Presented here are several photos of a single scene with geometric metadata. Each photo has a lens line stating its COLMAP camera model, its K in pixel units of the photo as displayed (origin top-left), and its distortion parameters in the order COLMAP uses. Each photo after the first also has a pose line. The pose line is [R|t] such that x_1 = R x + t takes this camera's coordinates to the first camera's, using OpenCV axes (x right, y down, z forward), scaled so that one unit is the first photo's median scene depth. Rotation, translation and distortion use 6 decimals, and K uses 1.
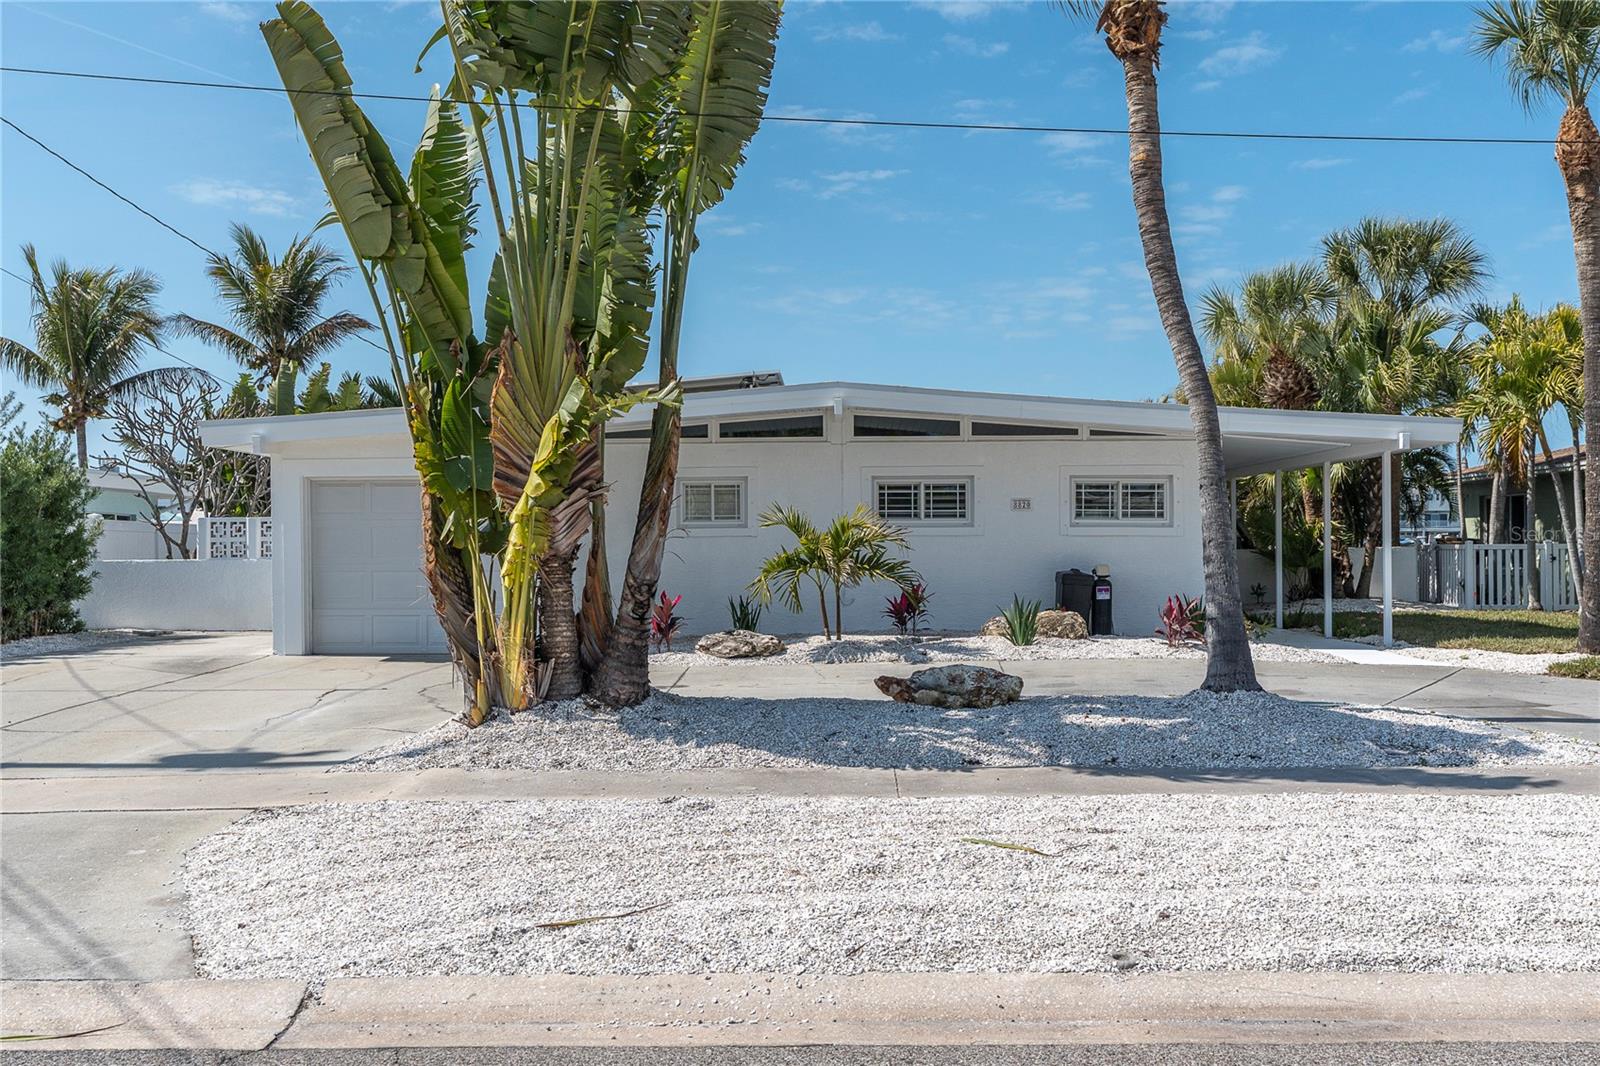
lens RADIAL K [[1669.5, 0, 803.1], [0, 1669.5, 534.7], [0, 0, 1]] dist [0.105720, 0.000000]
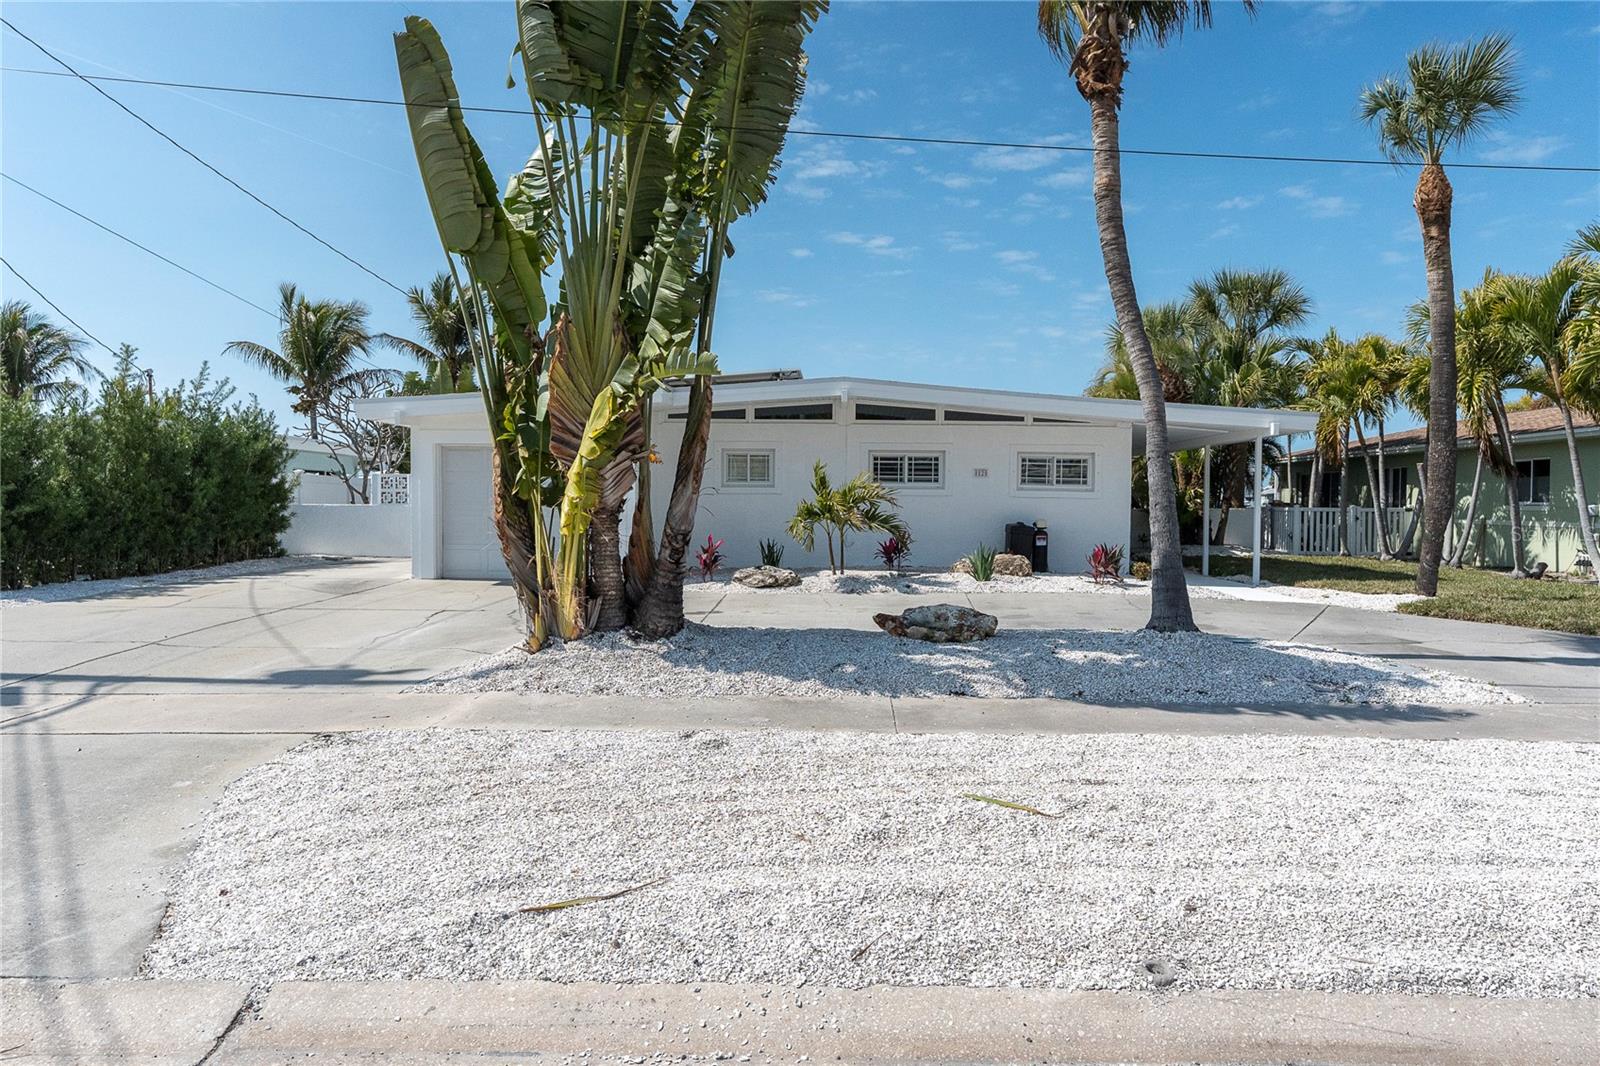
lens RADIAL K [[998.9, 0, 778.6], [0, 998.9, 540.3], [0, 0, 1]] dist [0.003279, -0.002126]
pose [[0.999113, 0.017372, -0.038354, 0.001763], [-0.015477, 0.998671, 0.049153, -0.001581], [0.039157, -0.048516, 0.998055, 0.290532]]
